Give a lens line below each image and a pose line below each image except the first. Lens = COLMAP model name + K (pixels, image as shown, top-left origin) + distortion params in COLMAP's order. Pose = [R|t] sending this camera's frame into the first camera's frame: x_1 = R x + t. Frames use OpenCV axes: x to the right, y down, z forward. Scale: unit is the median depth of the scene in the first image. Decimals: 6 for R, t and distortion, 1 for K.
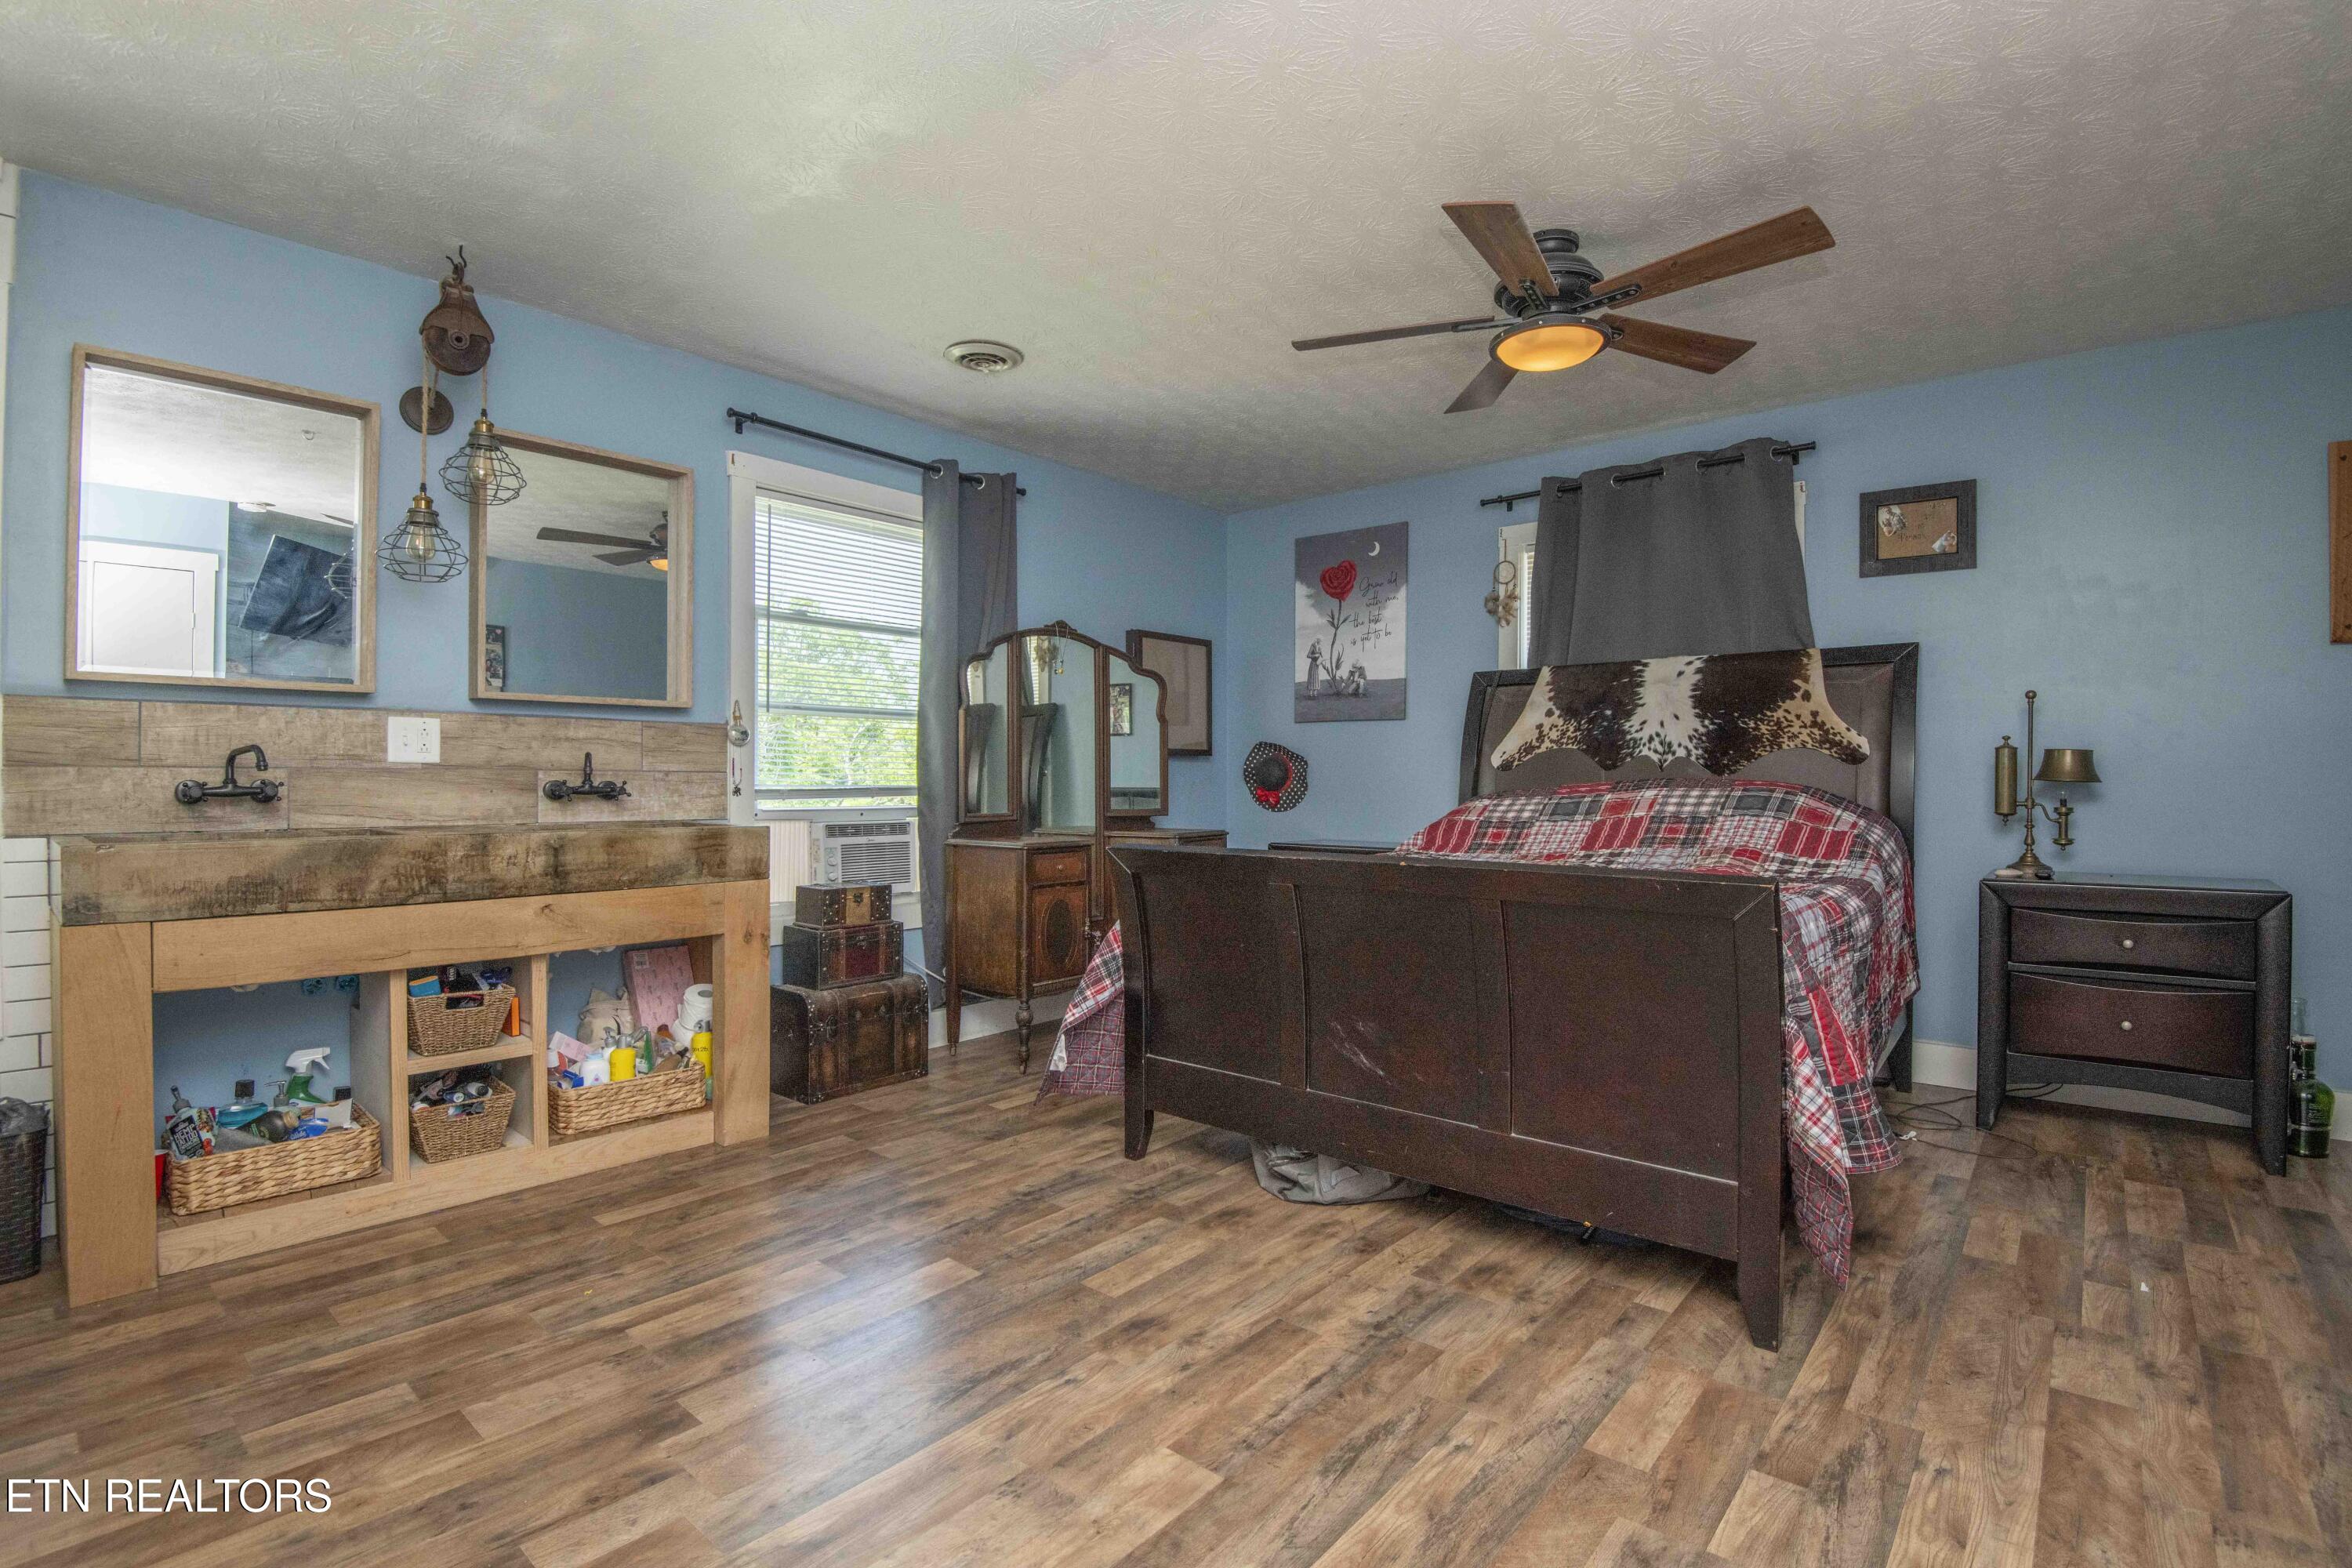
lens RADIAL K [[1086.1, 0, 1177.8], [0, 1086.1, 780.6], [0, 0, 1]] dist [-0.027397, -0.001110]
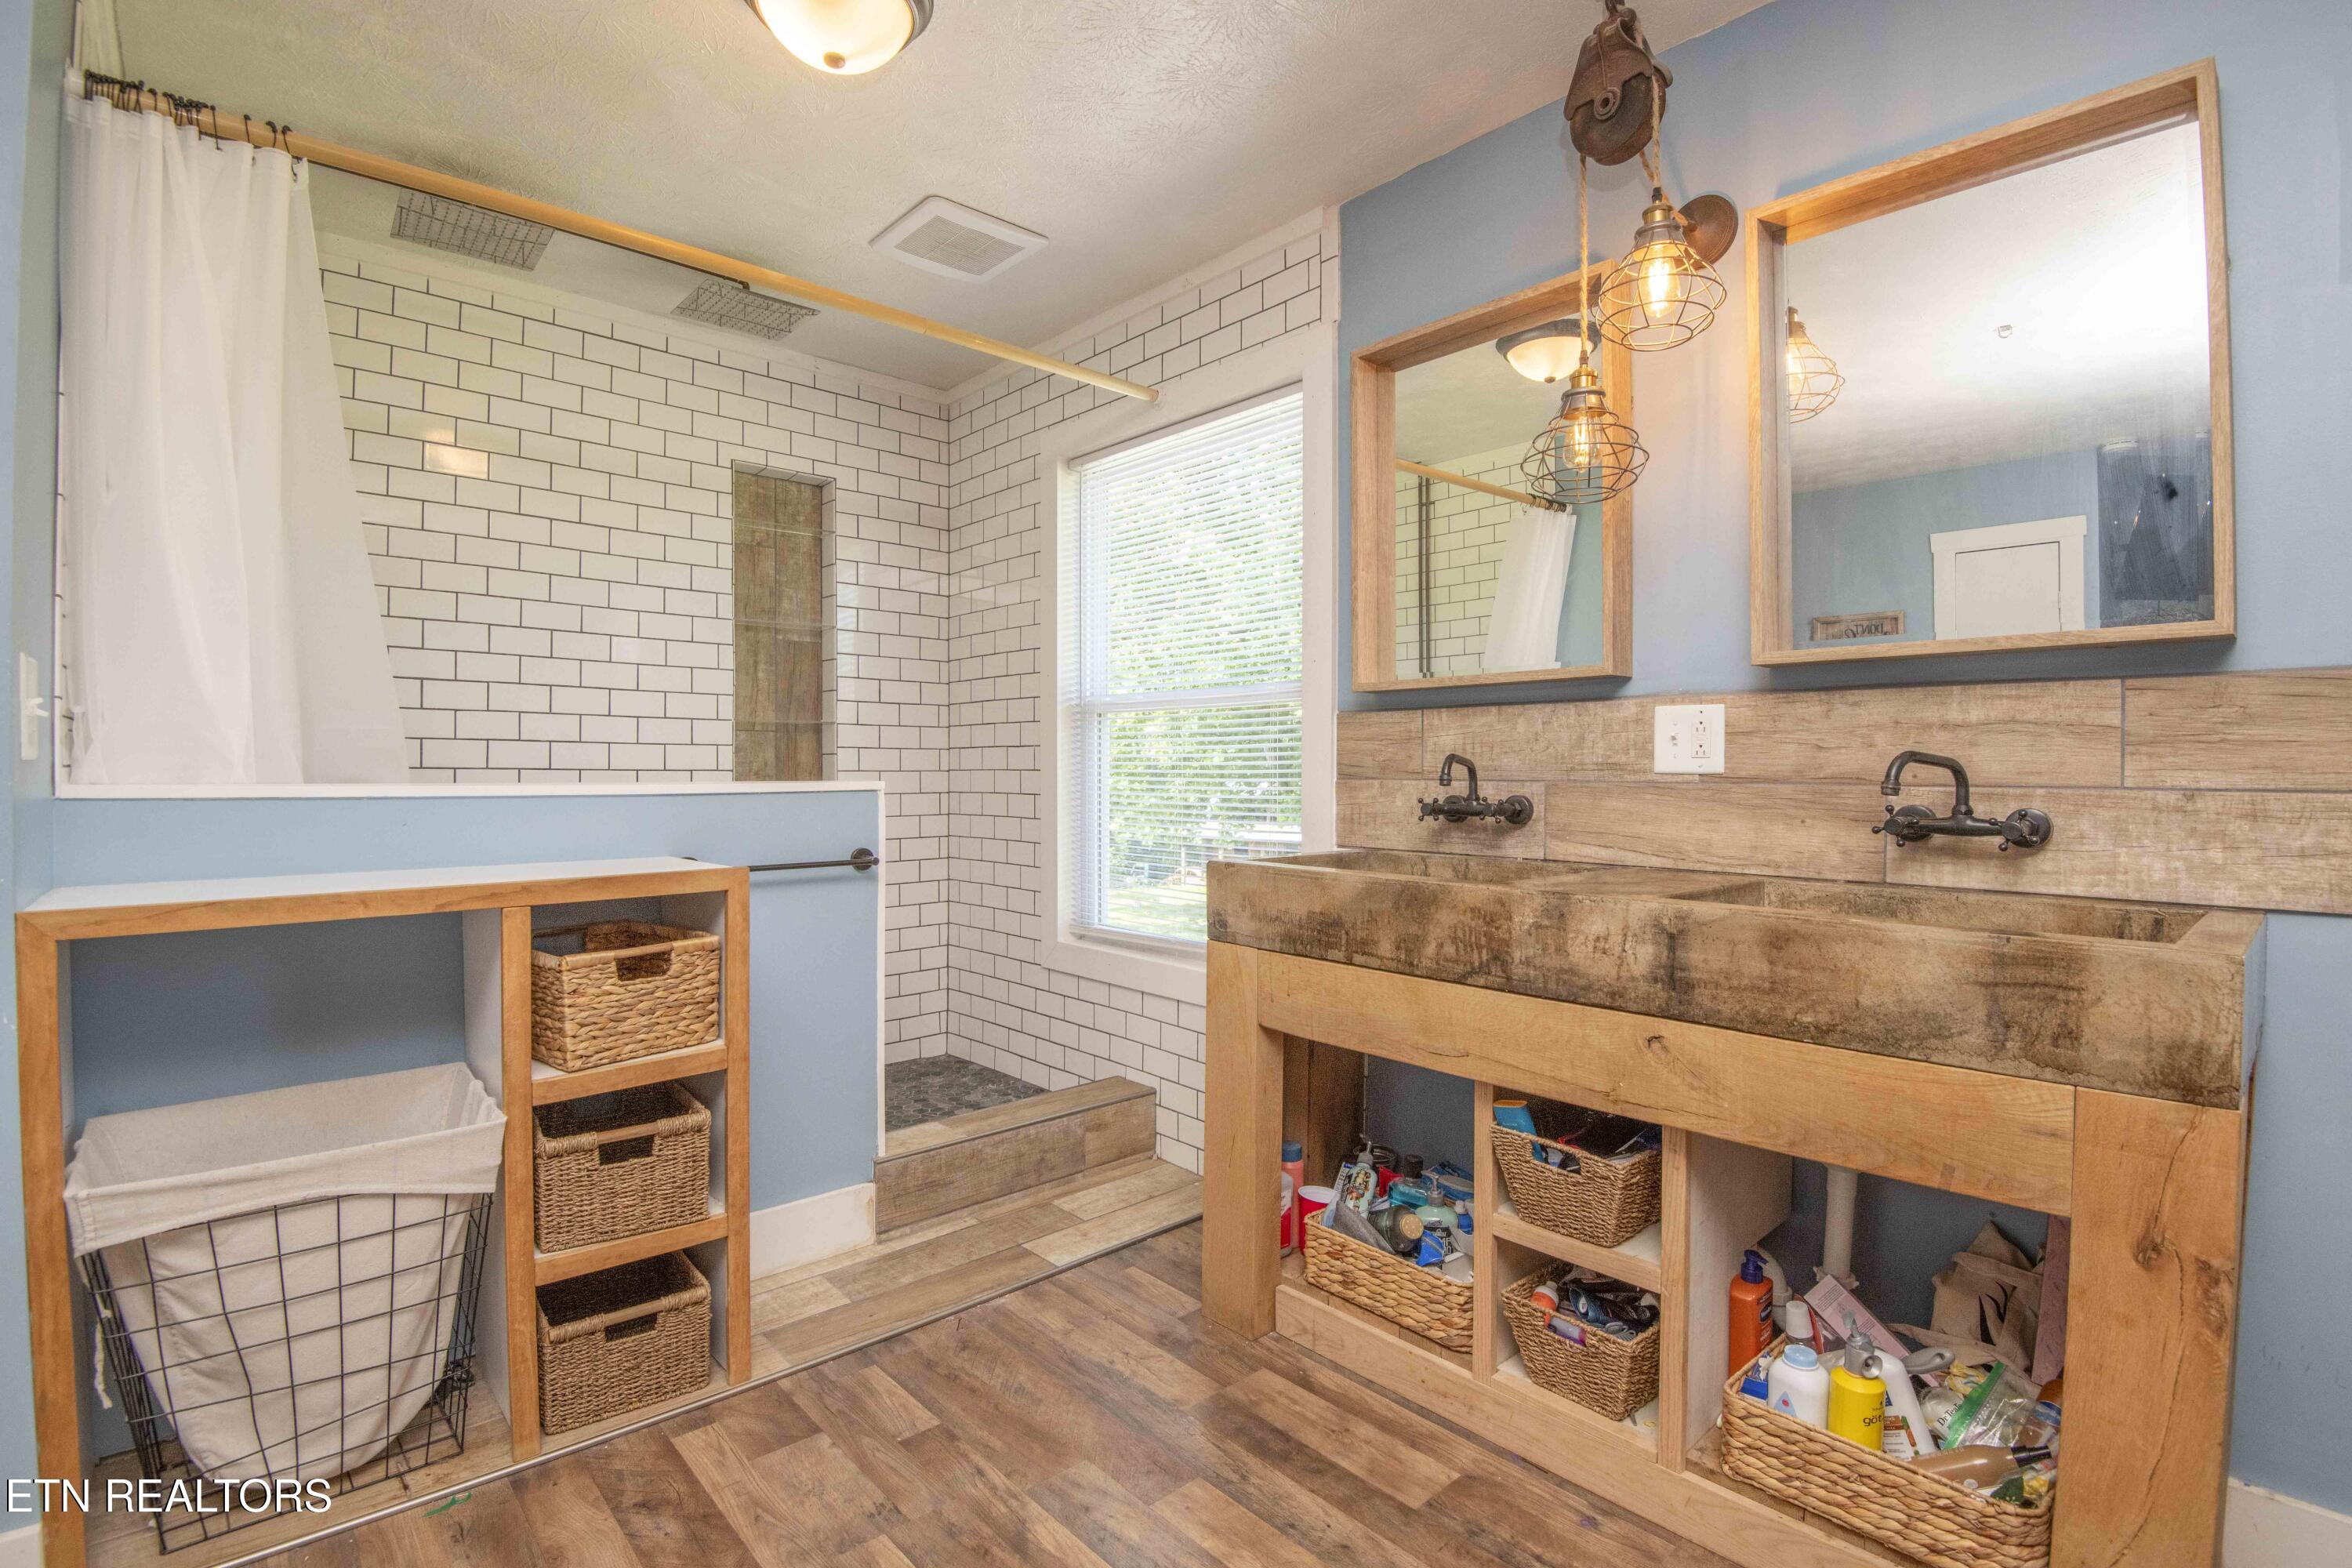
lens RADIAL K [[1086.1, 0, 1178.1], [0, 1086.1, 782.5], [0, 0, 1]] dist [-0.027397, -0.001110]
pose [[-0.124260, 0.007185, -0.992224, -0.014053], [-0.005793, 0.999951, 0.007967, -0.015816], [0.992233, 0.006738, -0.124212, 0.831976]]
